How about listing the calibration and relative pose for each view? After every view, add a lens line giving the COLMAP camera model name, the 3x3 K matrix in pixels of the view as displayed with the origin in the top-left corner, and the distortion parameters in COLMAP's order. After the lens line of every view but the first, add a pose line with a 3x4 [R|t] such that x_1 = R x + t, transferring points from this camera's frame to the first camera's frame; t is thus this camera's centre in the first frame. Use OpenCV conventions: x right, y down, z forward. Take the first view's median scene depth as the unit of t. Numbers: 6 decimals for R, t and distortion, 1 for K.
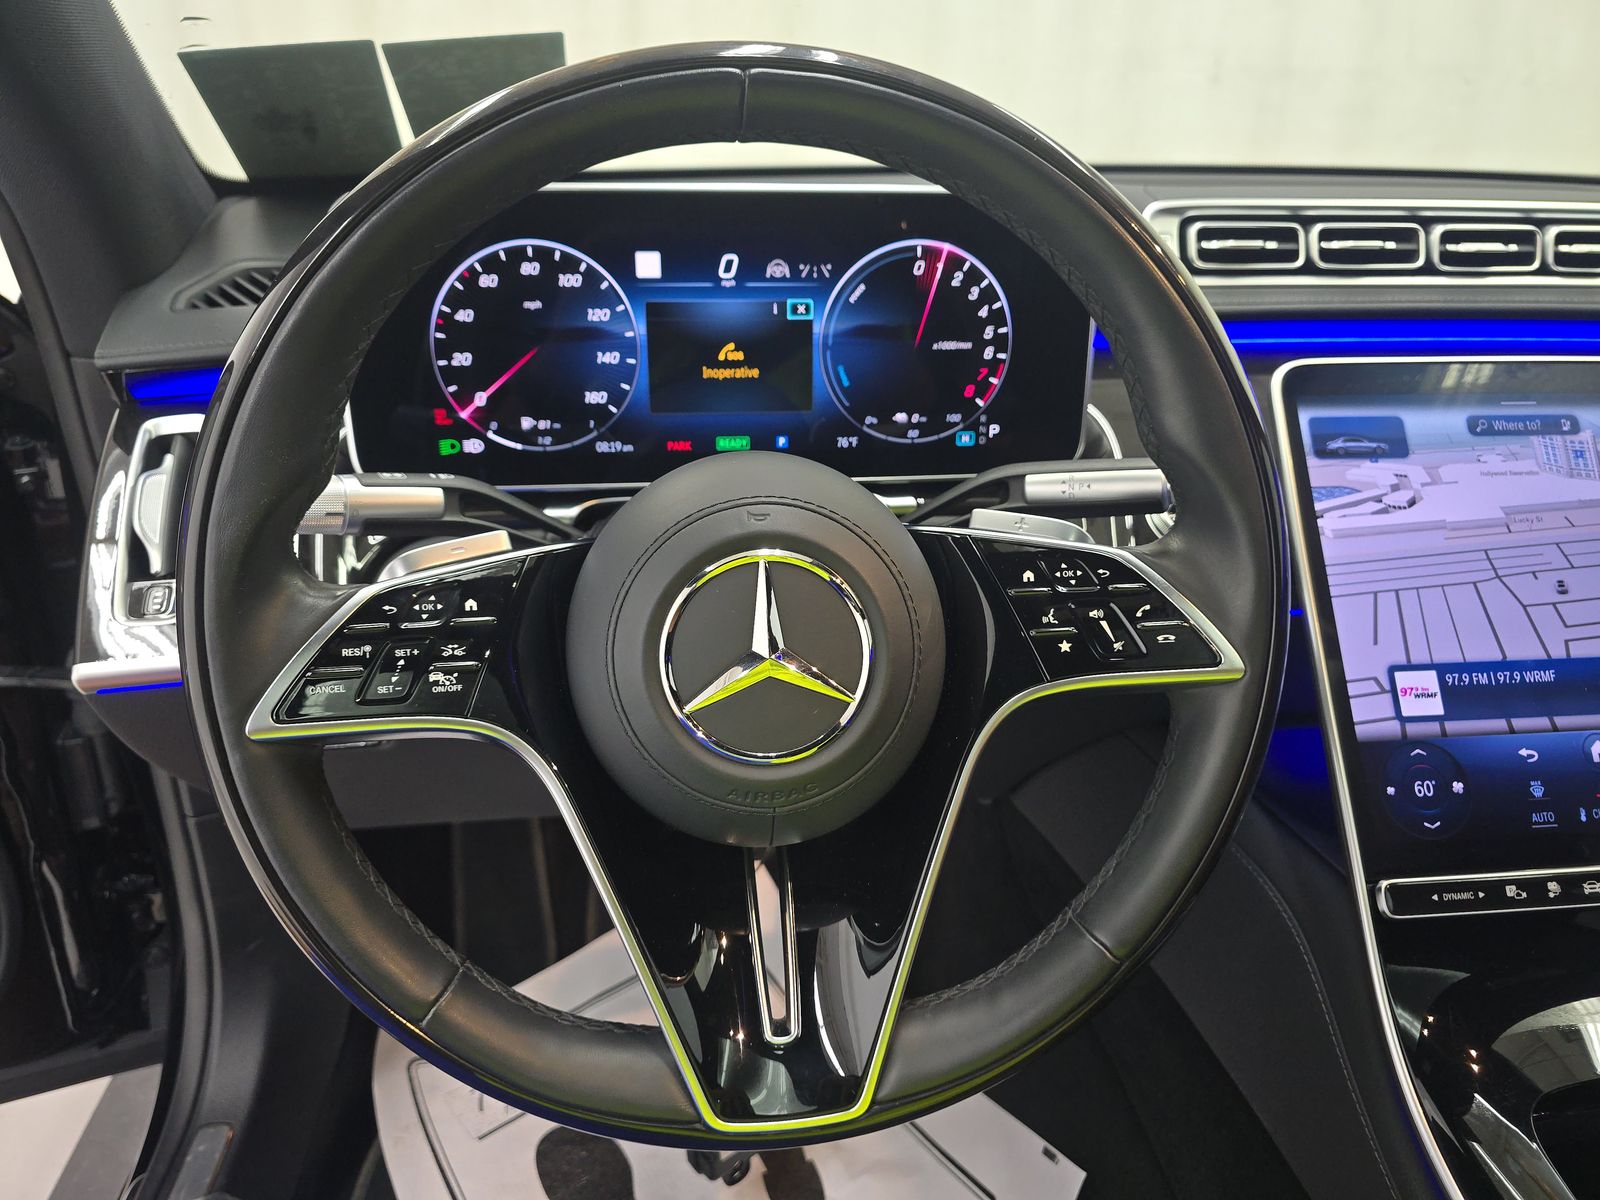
lens RADIAL K [[1046.5, 0, 841.0], [0, 1046.5, 634.7], [0, 0, 1]] dist [0.026916, -0.037672]
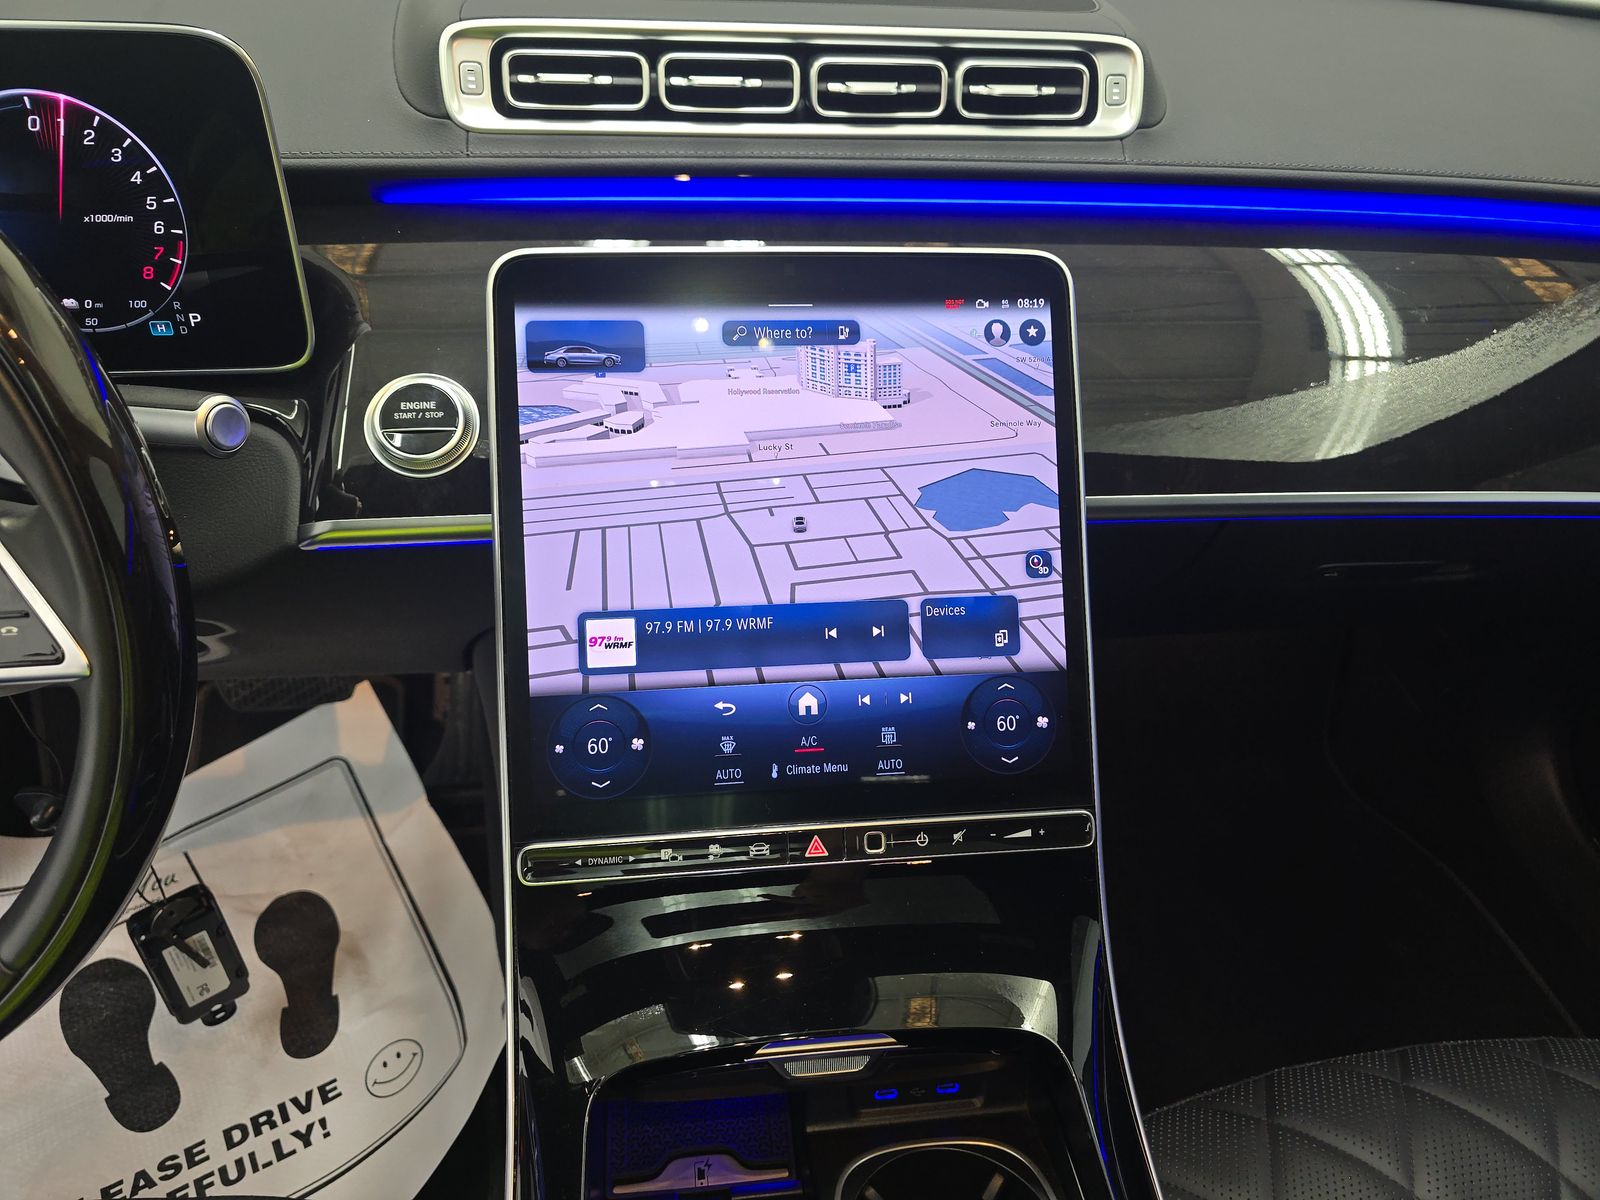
lens RADIAL K [[1046.5, 0, 712.2], [0, 1046.5, 644.5], [0, 0, 1]] dist [0.026916, -0.037672]
pose [[0.999292, 0.015851, 0.034122, 0.580923], [-0.023021, 0.974933, 0.221304, -0.143569], [-0.029758, -0.221933, 0.974608, 0.089885]]
